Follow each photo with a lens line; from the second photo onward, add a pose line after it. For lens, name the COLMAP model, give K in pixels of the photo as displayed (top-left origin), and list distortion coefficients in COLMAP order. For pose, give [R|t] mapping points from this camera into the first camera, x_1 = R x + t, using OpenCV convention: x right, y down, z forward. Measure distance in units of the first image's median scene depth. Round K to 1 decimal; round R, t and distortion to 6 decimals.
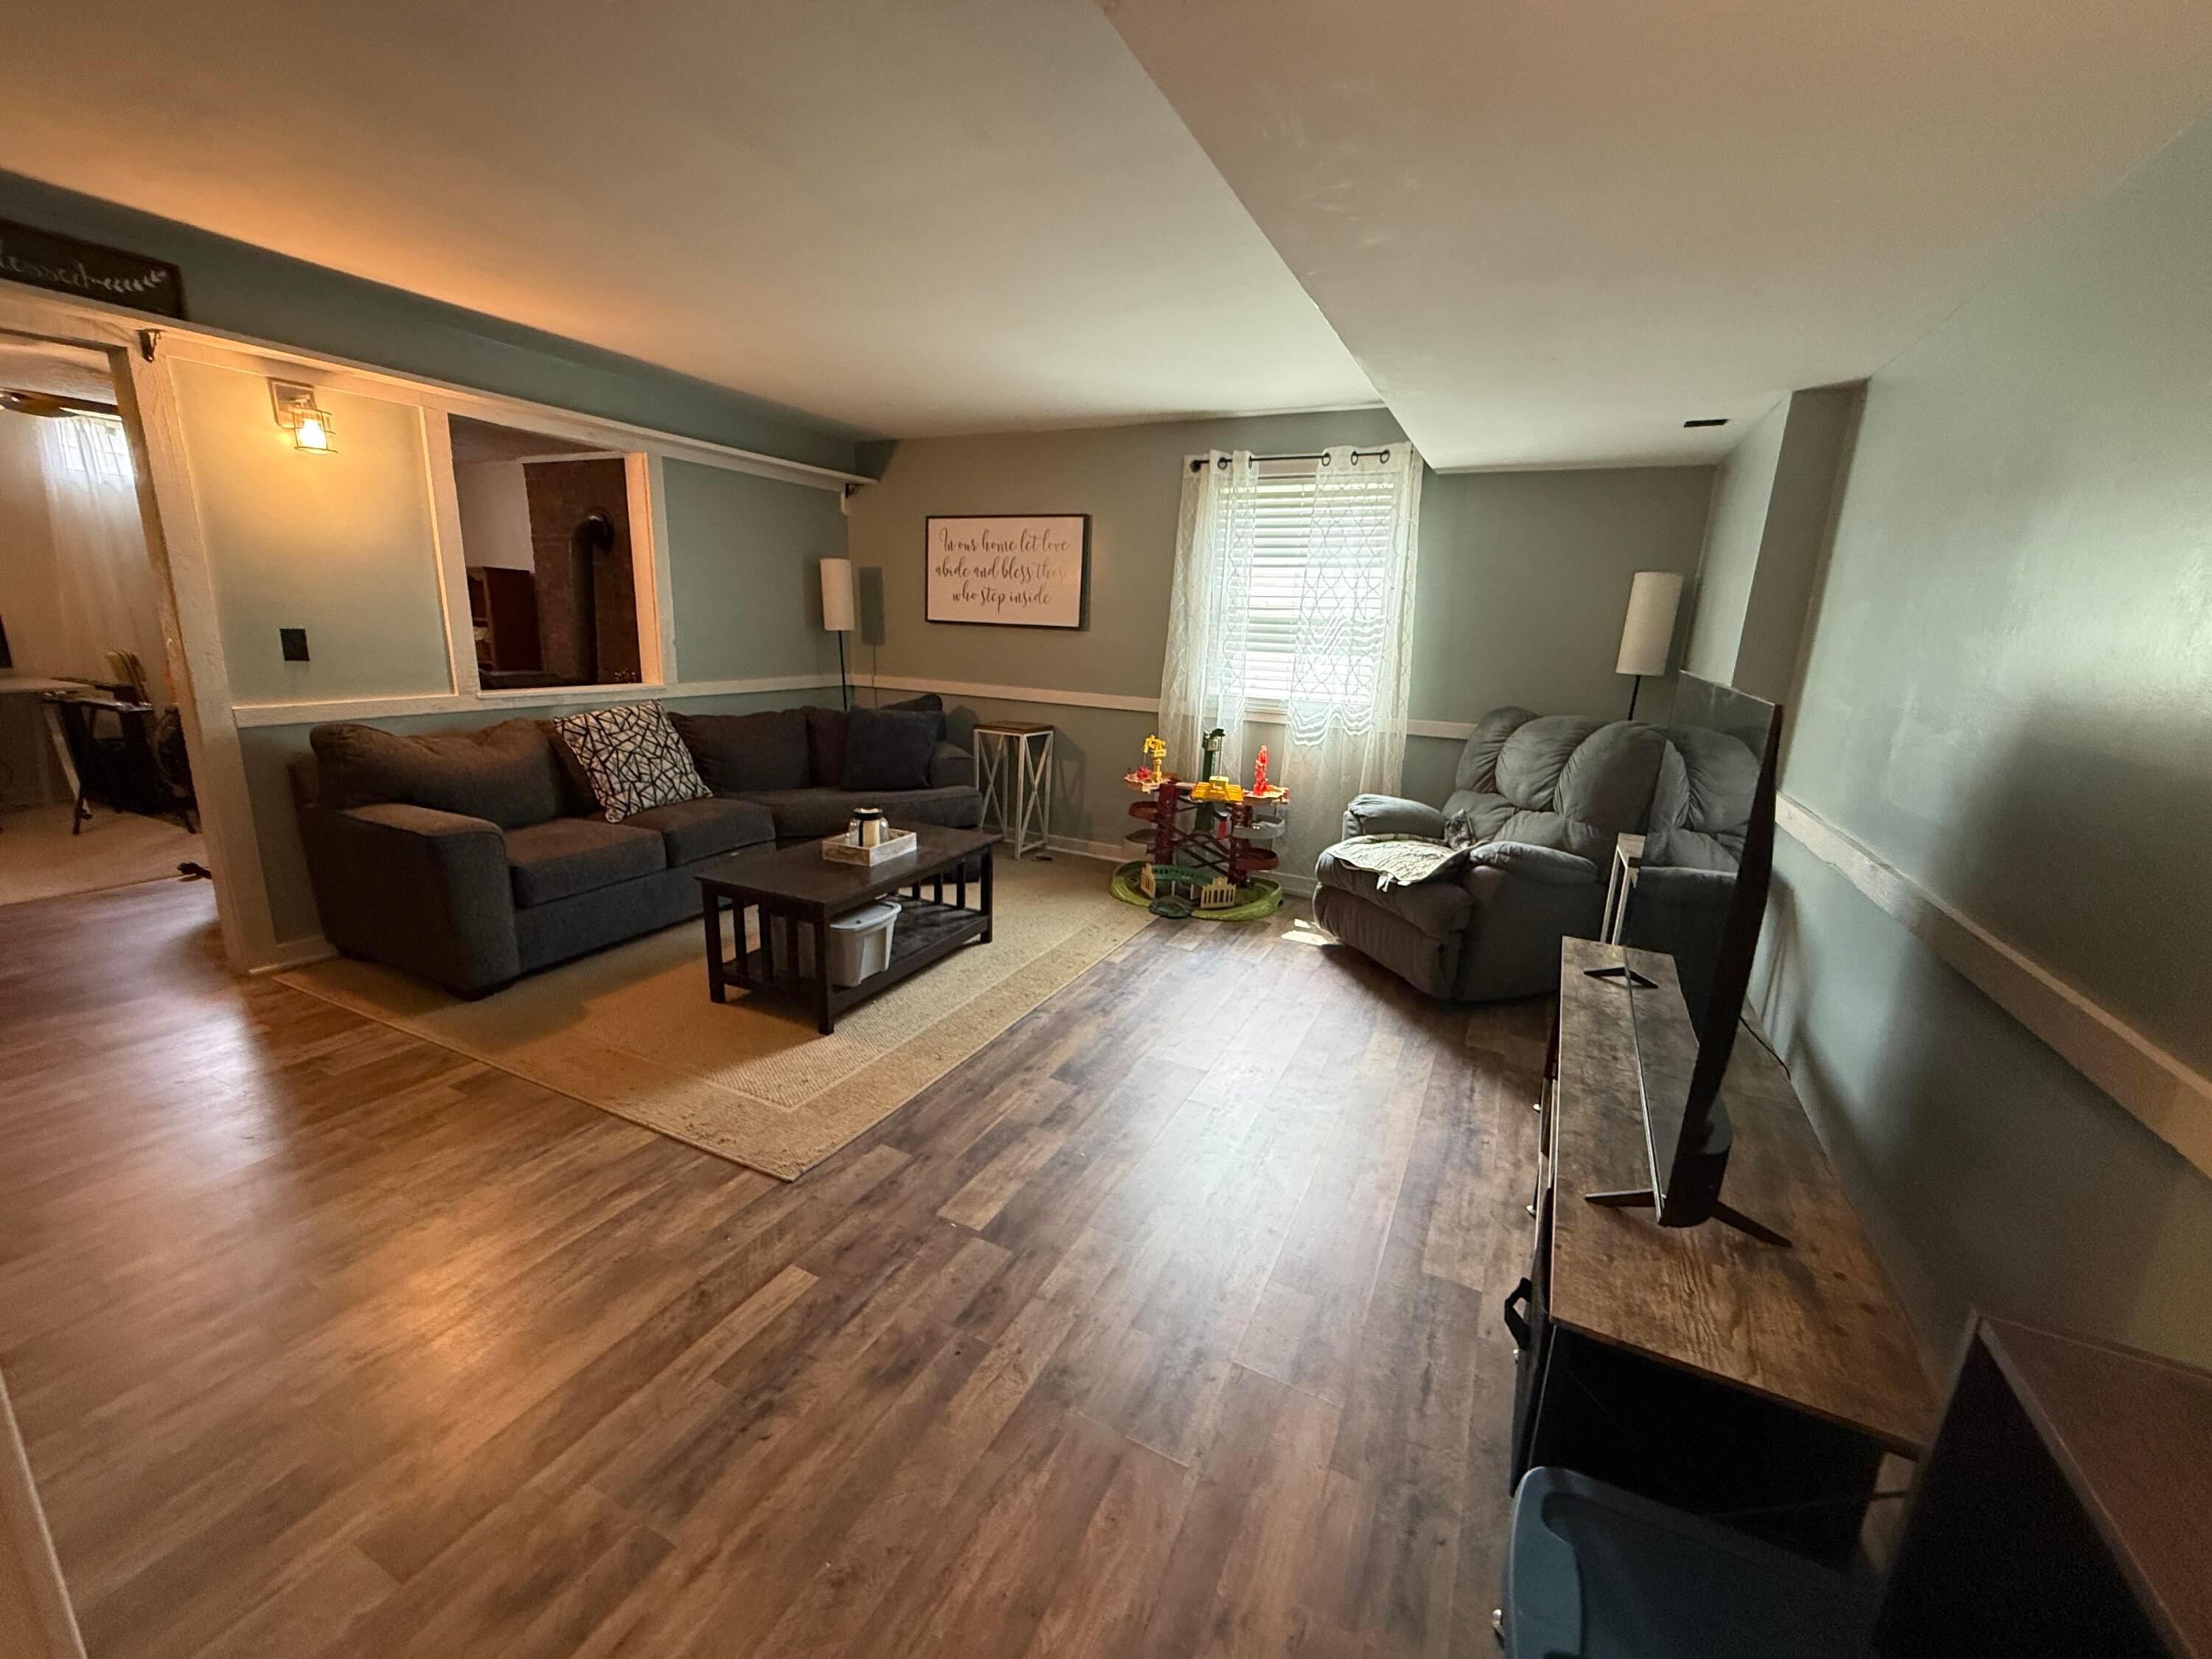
lens RADIAL K [[885.6, 0, 1107.2], [0, 885.6, 828.6], [0, 0, 1]] dist [0.001508, 0.000268]
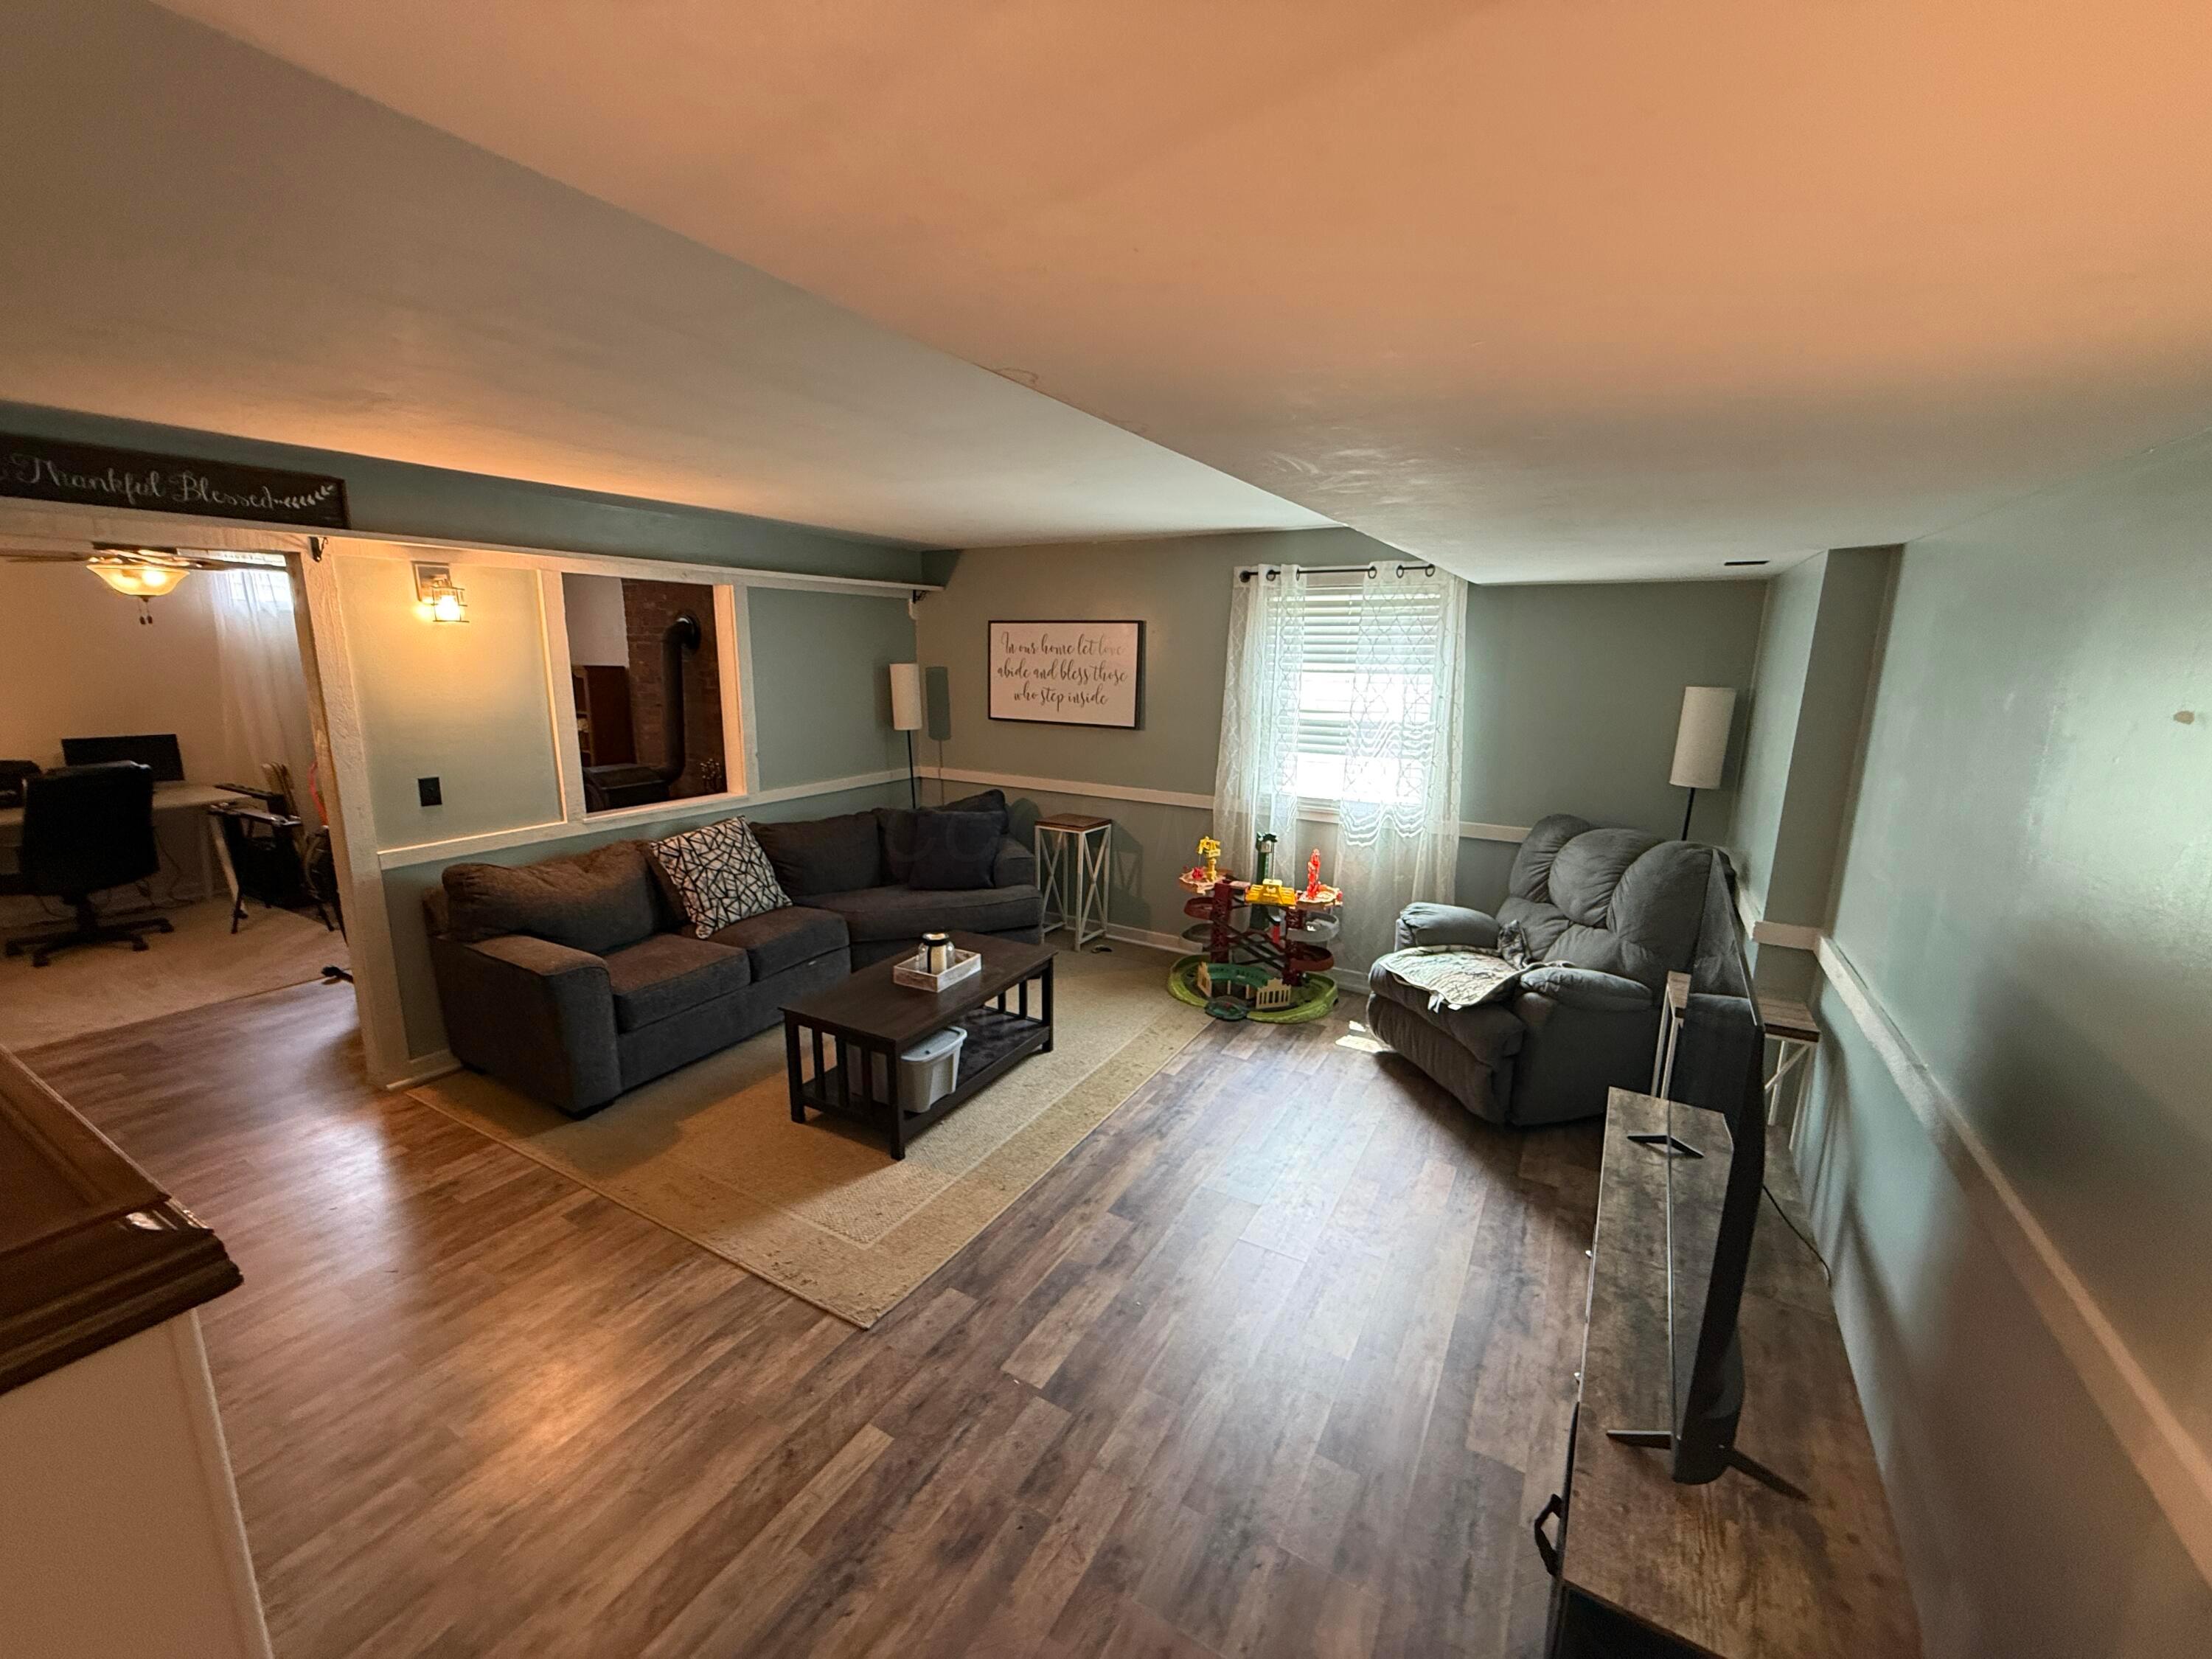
lens RADIAL K [[885.6, 0, 1107.1], [0, 885.6, 830.7], [0, 0, 1]] dist [0.001508, 0.000268]
pose [[0.997405, -0.012312, -0.070941, 0.012723], [0.009965, 0.999394, -0.033339, -0.118273], [0.071308, 0.032545, 0.996923, -0.052075]]
